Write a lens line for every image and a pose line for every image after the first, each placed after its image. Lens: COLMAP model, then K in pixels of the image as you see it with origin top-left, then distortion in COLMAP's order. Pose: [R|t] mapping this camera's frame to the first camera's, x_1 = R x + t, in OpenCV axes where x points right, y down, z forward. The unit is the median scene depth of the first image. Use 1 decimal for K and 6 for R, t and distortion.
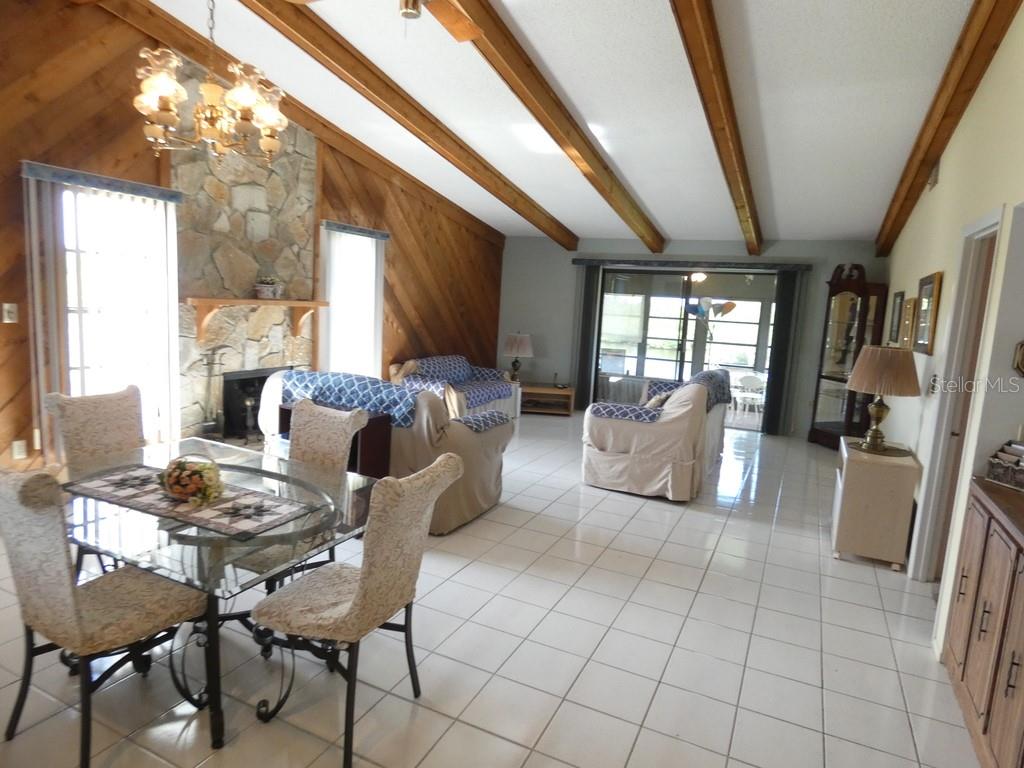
lens RADIAL K [[609.7, 0, 512.6], [0, 609.7, 389.2], [0, 0, 1]] dist [-0.015922, 0.005002]
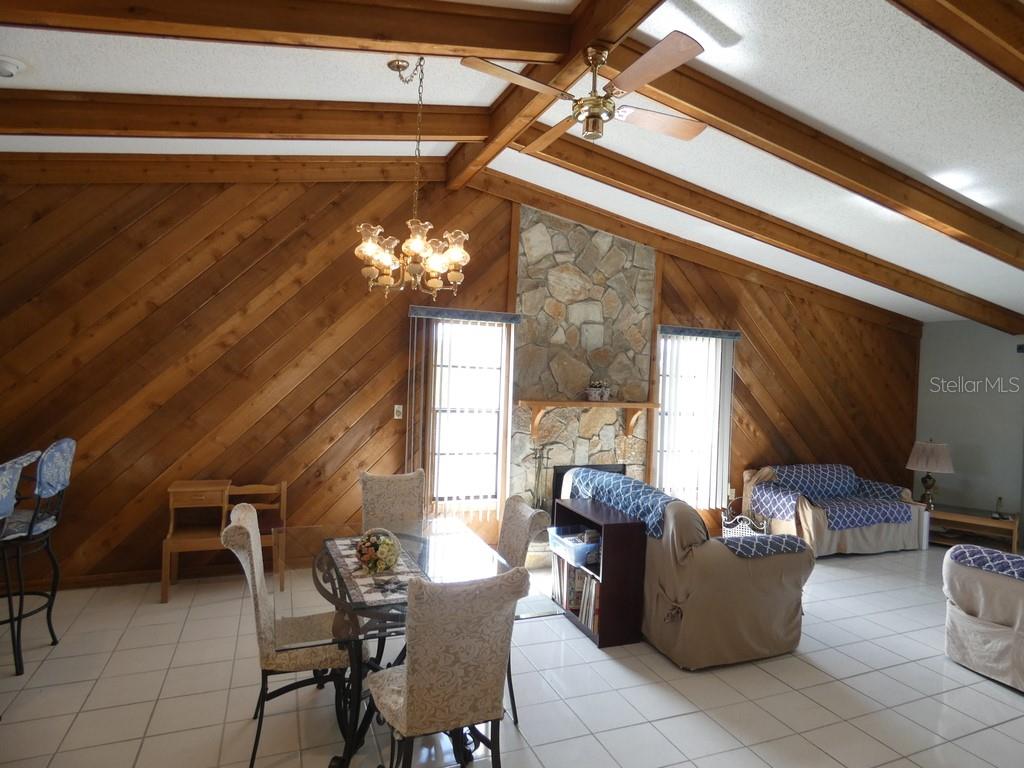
lens RADIAL K [[609.7, 0, 518.8], [0, 609.7, 383.8], [0, 0, 1]] dist [-0.015922, 0.005002]
pose [[0.746292, -0.021556, -0.665270, 0.235017], [-0.091449, 0.986677, -0.134557, -0.020859], [0.659307, 0.161258, 0.734378, 0.111010]]
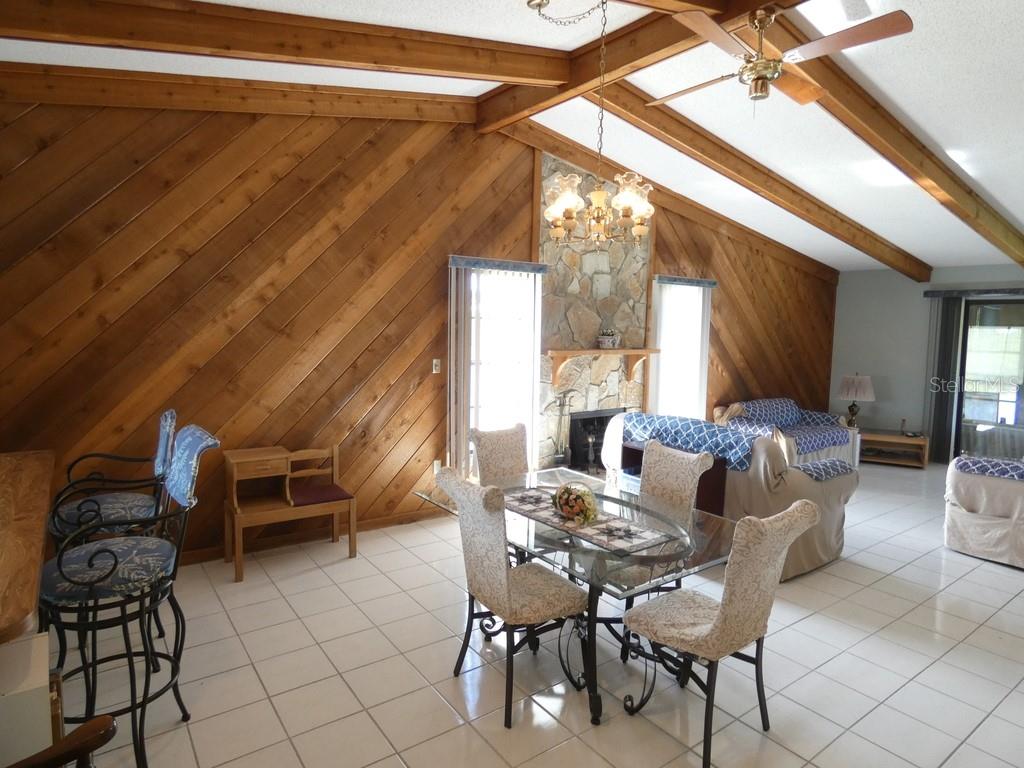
lens RADIAL K [[609.7, 0, 513.2], [0, 609.7, 383.7], [0, 0, 1]] dist [-0.015922, 0.005002]
pose [[0.880973, 0.001180, -0.473165, -0.022154], [-0.035232, 0.997385, -0.063110, -0.005309], [0.471853, 0.072268, 0.878711, -0.083528]]
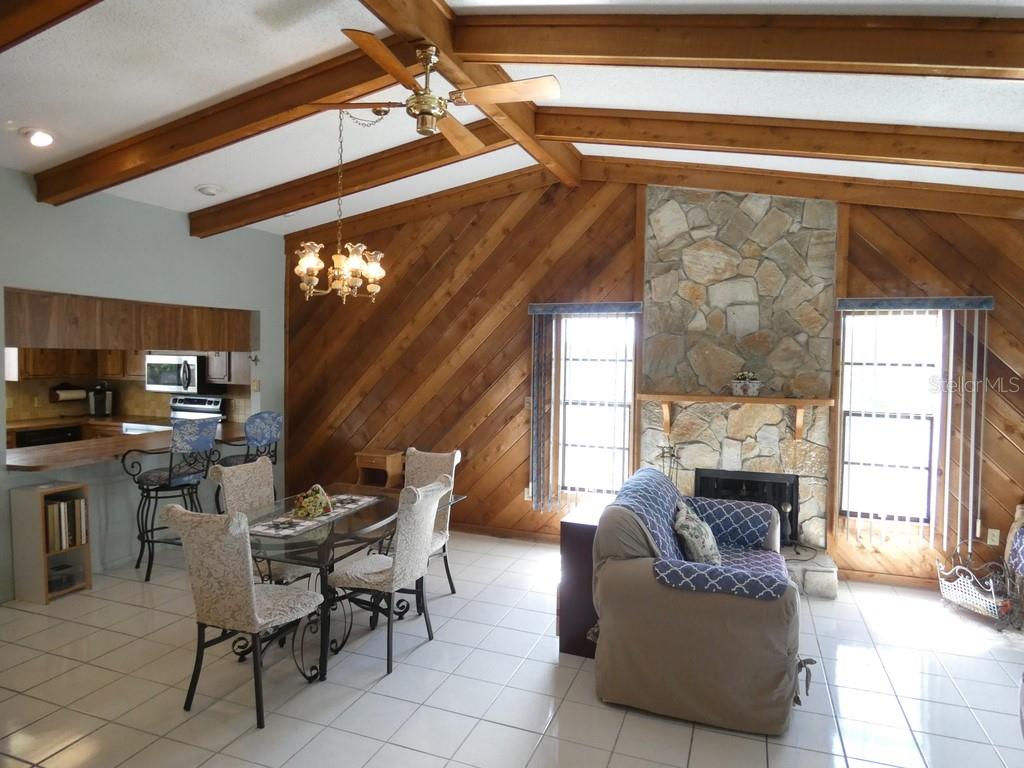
lens RADIAL K [[609.7, 0, 517.9], [0, 609.7, 381.2], [0, 0, 1]] dist [-0.015922, 0.005002]
pose [[0.100088, -0.028094, -0.994582, 0.514332], [-0.156261, 0.986753, -0.043598, -0.082502], [0.982632, 0.159778, 0.094372, 0.618369]]
